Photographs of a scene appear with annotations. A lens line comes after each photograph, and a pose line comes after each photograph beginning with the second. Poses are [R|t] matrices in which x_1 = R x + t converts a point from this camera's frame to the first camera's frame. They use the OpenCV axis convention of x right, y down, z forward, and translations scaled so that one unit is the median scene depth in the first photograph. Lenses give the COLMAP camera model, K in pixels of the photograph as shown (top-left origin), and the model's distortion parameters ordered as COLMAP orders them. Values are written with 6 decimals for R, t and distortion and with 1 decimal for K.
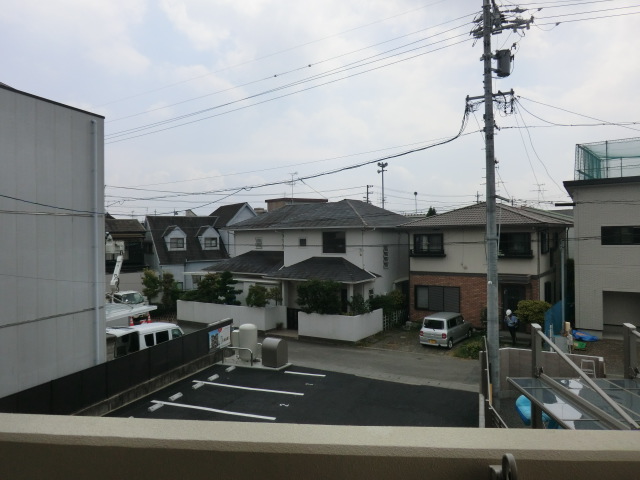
lens RADIAL K [[475.8, 0, 318.2], [0, 475.8, 237.3], [0, 0, 1]] dist [-0.041819, 0.006220]
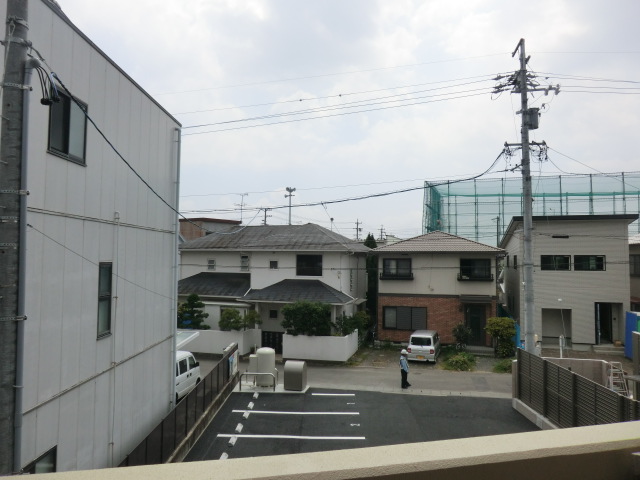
lens RADIAL K [[475.8, 0, 316.3], [0, 475.8, 240.0], [0, 0, 1]] dist [-0.041819, 0.006220]
pose [[0.942920, 0.032872, 0.331393, -0.312680], [-0.018729, 0.998776, -0.045783, 0.004068], [-0.332493, 0.036963, 0.942381, 0.036098]]
